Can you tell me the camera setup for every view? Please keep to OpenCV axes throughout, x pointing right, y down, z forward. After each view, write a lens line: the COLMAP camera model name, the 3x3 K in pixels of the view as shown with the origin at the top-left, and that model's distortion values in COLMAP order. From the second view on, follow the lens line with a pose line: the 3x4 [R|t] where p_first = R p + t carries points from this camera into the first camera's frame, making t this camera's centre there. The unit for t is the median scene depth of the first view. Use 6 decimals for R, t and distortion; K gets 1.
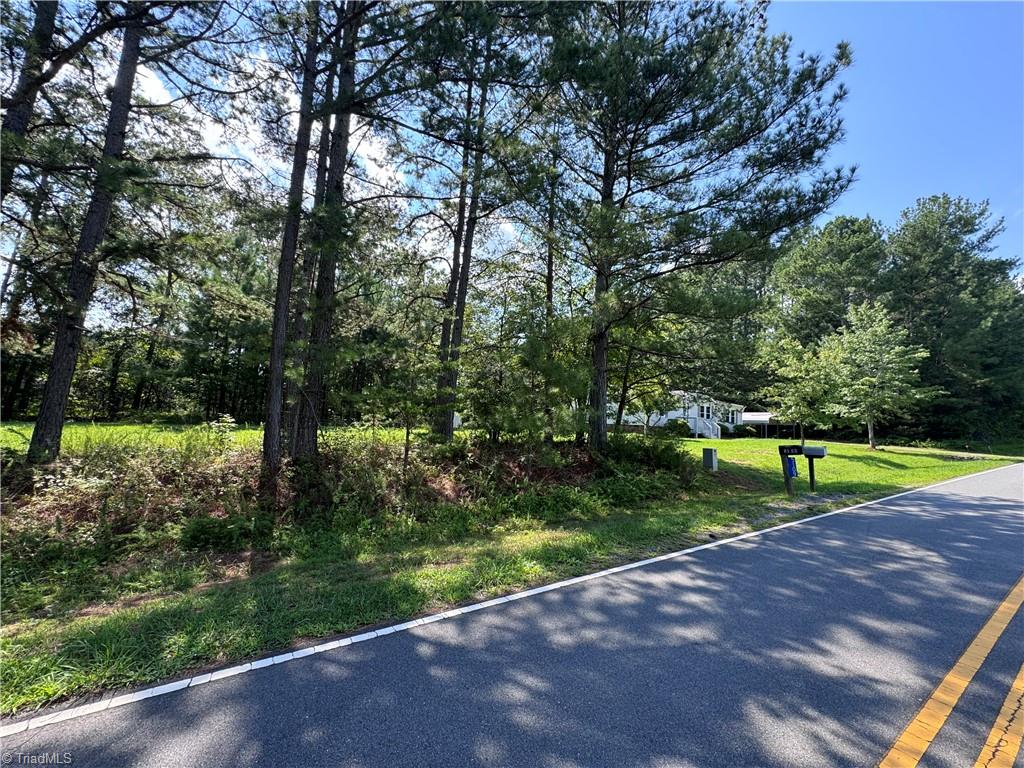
lens RADIAL K [[411.9, 0, 512.0], [0, 411.9, 384.0], [0, 0, 1]] dist [0.000298, 0.000088]
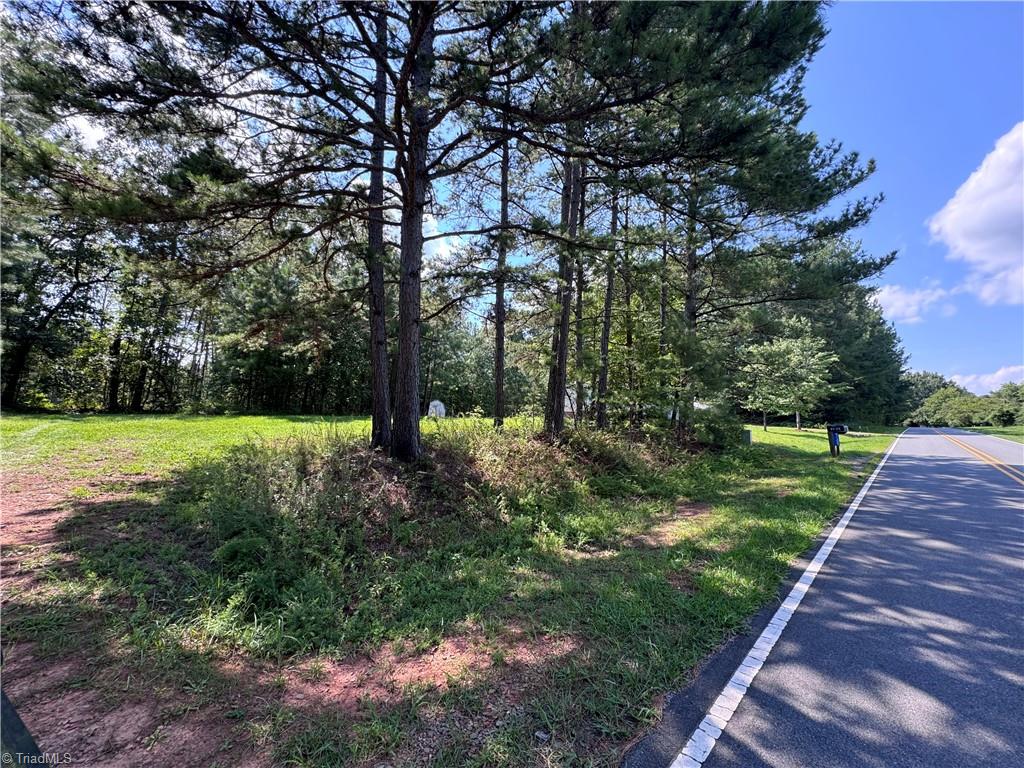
lens RADIAL K [[411.9, 0, 512.0], [0, 411.9, 384.0], [0, 0, 1]] dist [0.000298, 0.000088]
pose [[0.976449, 0.010668, 0.215485, -0.313907], [-0.017151, 0.999454, 0.028238, -0.010321], [-0.215067, -0.031268, 0.976099, -0.083816]]
